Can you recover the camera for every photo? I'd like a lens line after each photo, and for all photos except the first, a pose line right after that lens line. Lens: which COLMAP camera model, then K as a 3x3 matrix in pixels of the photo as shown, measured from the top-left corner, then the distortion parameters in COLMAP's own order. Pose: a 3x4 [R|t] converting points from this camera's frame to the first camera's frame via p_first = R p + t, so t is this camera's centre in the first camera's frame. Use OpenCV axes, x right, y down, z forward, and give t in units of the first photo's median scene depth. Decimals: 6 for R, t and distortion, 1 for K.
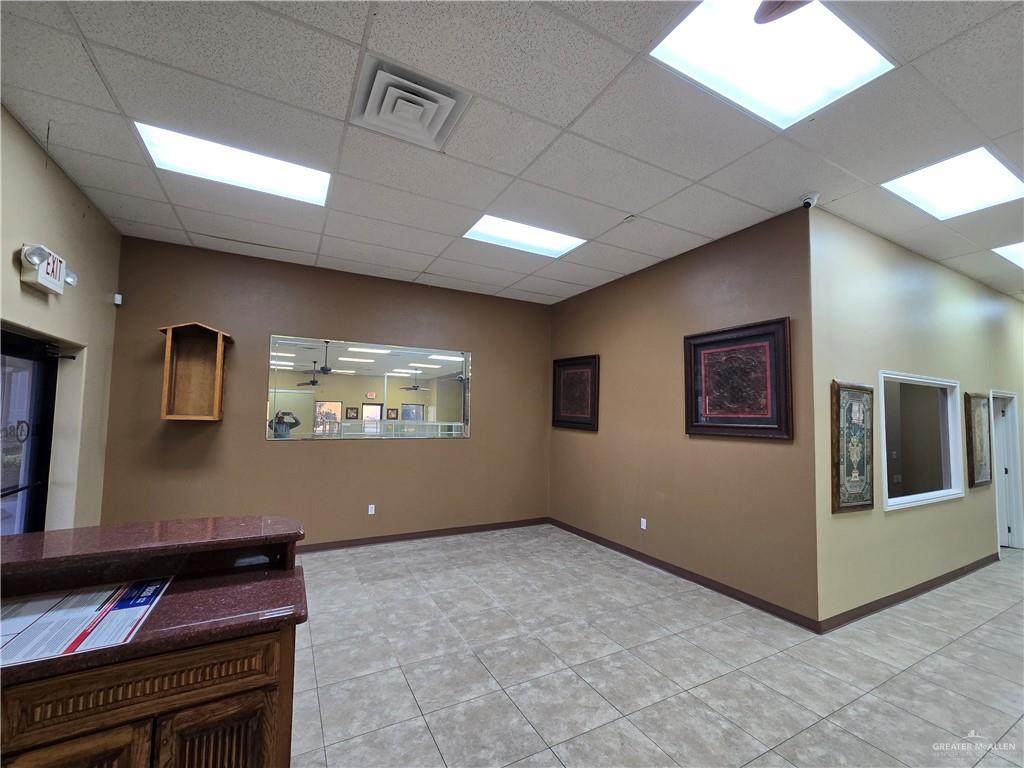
lens RADIAL K [[423.7, 0, 506.9], [0, 423.7, 388.8], [0, 0, 1]] dist [0.006130, 0.004486]
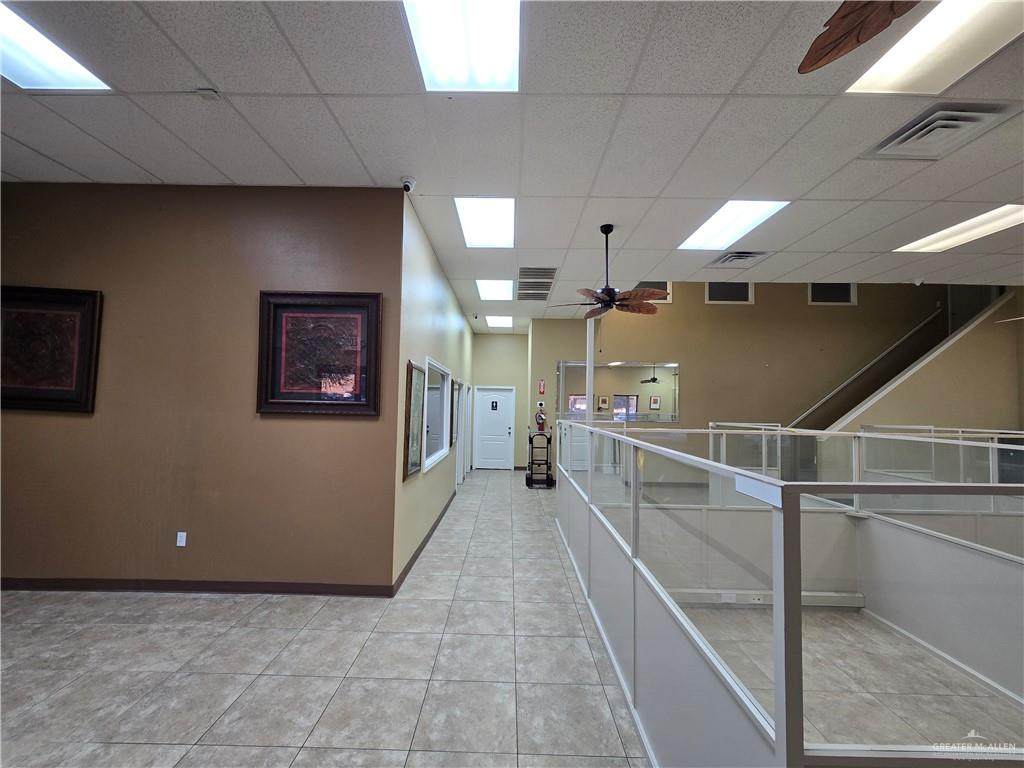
lens RADIAL K [[423.7, 0, 507.0], [0, 423.7, 389.9], [0, 0, 1]] dist [0.006130, 0.004486]
pose [[0.495145, 0.026811, 0.868396, -0.051136], [-0.068219, 0.997638, 0.008097, 0.028990], [-0.866128, -0.063250, 0.495805, 0.233345]]
